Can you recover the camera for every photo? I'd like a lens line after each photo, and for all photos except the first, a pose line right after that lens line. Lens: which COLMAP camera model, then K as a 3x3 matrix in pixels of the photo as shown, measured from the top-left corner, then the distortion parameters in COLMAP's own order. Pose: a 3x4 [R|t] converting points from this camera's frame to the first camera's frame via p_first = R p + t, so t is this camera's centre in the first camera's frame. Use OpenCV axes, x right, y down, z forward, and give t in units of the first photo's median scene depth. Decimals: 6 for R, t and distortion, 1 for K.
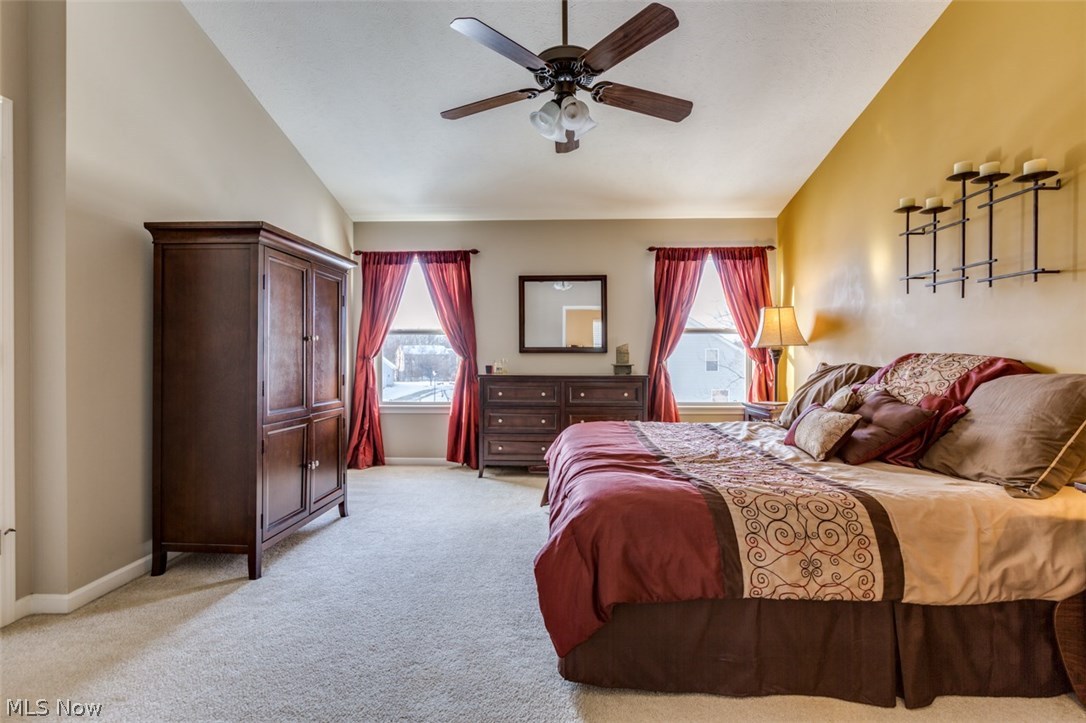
lens RADIAL K [[520.9, 0, 544.7], [0, 520.9, 359.3], [0, 0, 1]] dist [-0.004007, -0.000546]
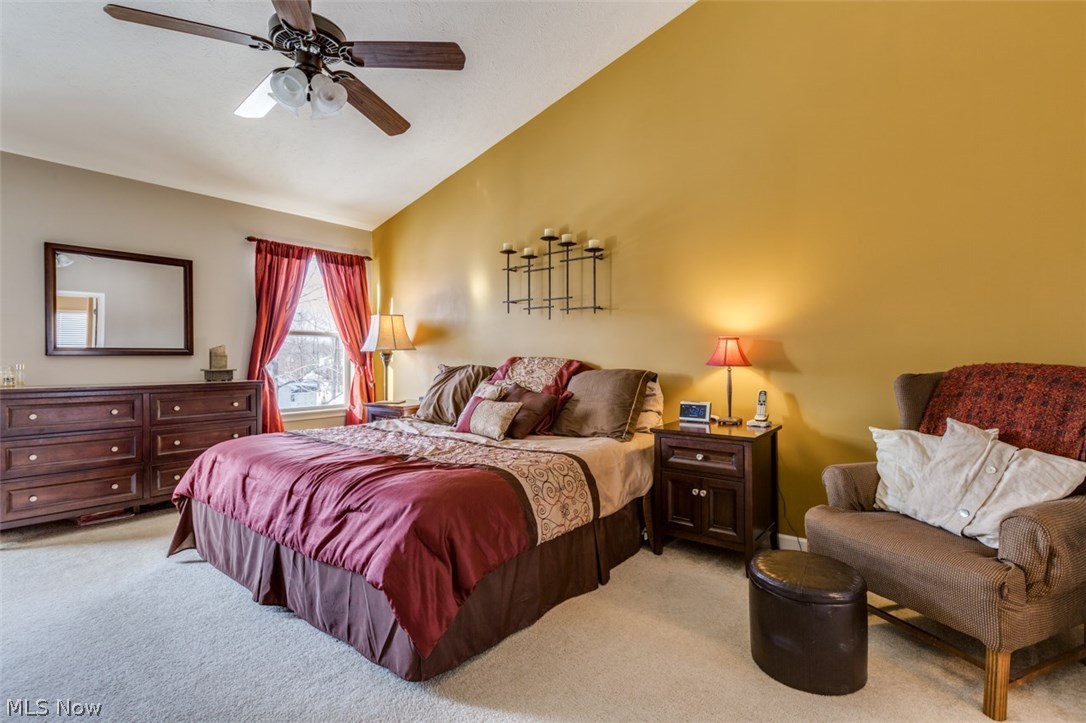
lens RADIAL K [[520.9, 0, 545.3], [0, 520.9, 359.8], [0, 0, 1]] dist [-0.004007, -0.000546]
pose [[0.581114, -0.004355, 0.813811, -0.378763], [0.007517, 0.999972, -0.000017, -0.002912], [-0.813788, 0.006128, 0.581130, 0.128523]]
